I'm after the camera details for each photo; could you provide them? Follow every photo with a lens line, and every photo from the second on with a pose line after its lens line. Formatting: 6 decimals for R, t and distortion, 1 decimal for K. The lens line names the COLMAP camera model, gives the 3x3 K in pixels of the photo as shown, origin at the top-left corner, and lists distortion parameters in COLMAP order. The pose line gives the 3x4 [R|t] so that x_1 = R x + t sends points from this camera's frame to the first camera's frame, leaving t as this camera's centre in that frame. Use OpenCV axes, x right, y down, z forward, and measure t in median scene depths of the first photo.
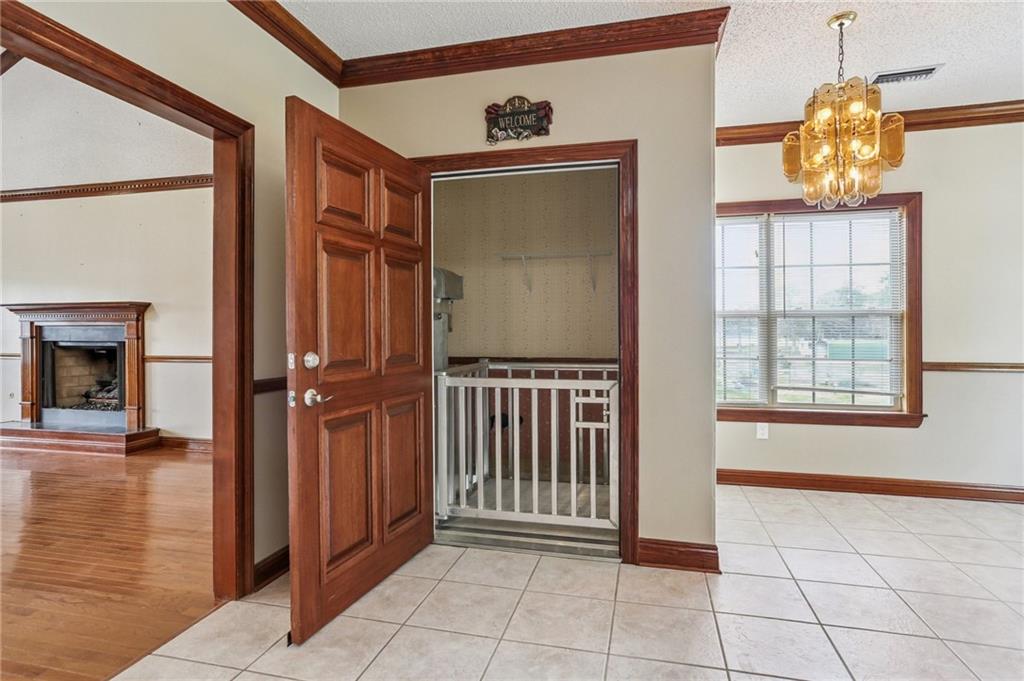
lens RADIAL K [[542.6, 0, 503.5], [0, 542.6, 323.3], [0, 0, 1]] dist [-0.001050, 0.001662]
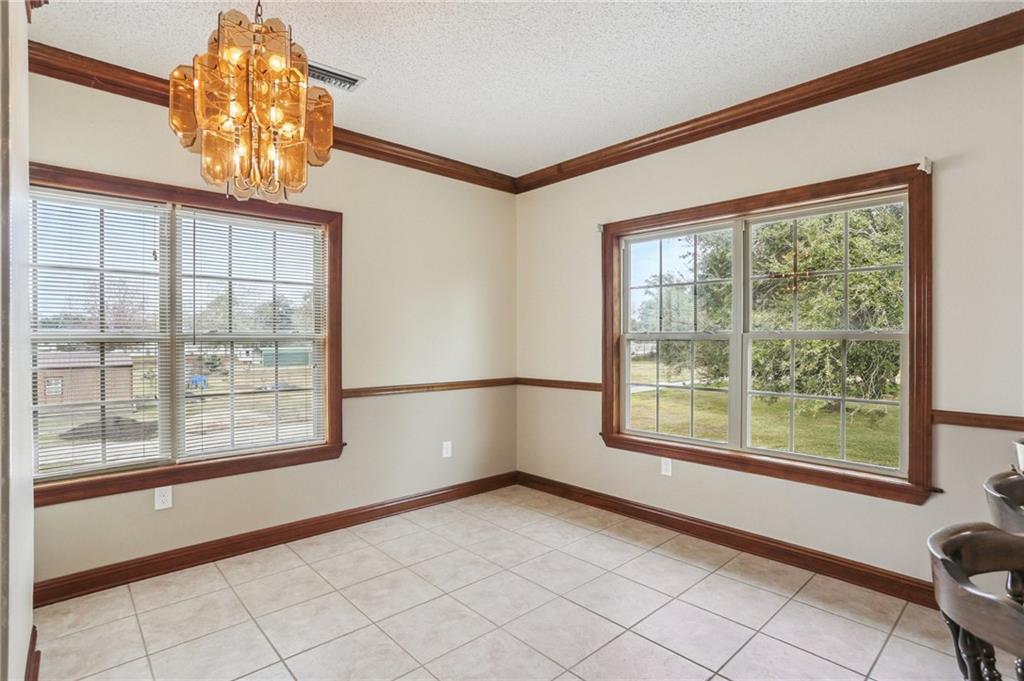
lens RADIAL K [[512.3, 0, 514.1], [0, 512.3, 340.9], [0, 0, 1]] dist [-0.042391, 0.011408]
pose [[0.542309, -0.005658, 0.840160, 0.181855], [-0.004569, 0.999943, 0.009683, -0.025479], [-0.840167, -0.009090, 0.542252, 0.259984]]
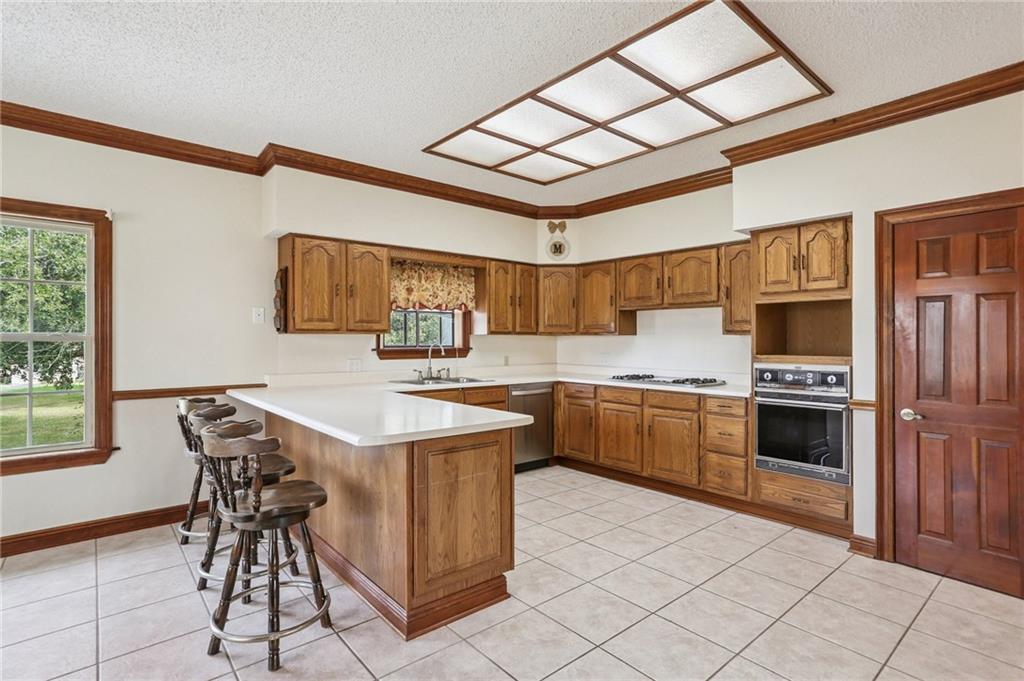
lens RADIAL K [[512.3, 0, 531.8], [0, 512.3, 338.7], [0, 0, 1]] dist [-0.042391, 0.011408]
pose [[-0.821553, -0.000469, 0.570132, -0.082460], [-0.005428, 0.999961, -0.006998, -0.024742], [-0.570106, -0.008844, -0.821524, 0.442445]]
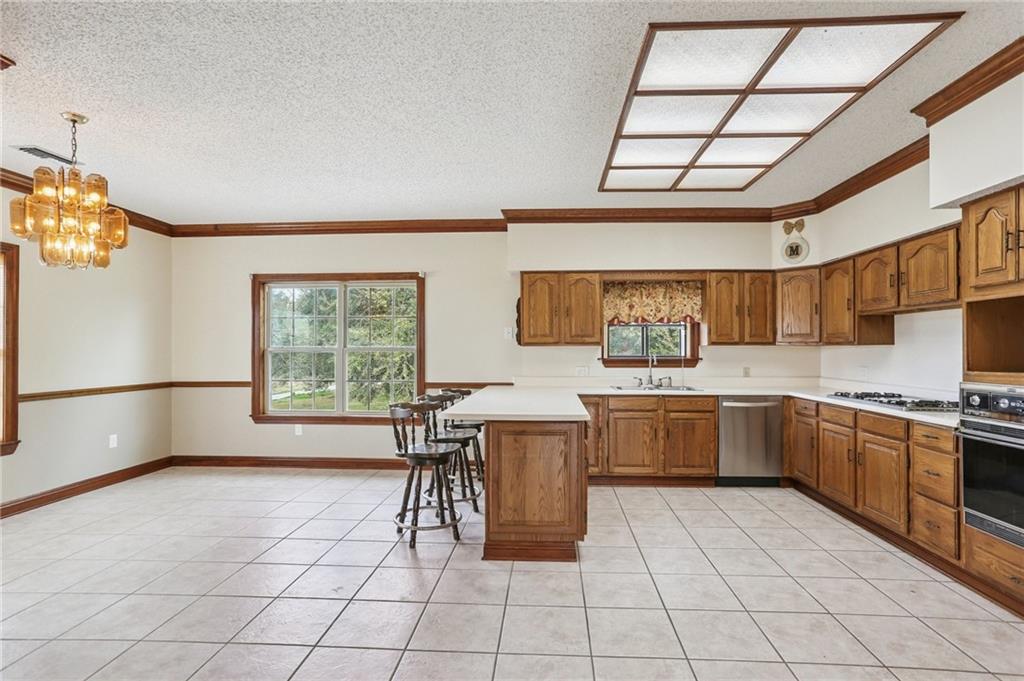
lens RADIAL K [[512.3, 0, 521.7], [0, 512.3, 349.0], [0, 0, 1]] dist [-0.042391, 0.011408]
pose [[-0.182527, 0.000313, 0.983201, -0.445281], [-0.006127, 0.999980, -0.001456, -0.029318], [-0.983182, -0.006289, -0.182522, 0.160197]]
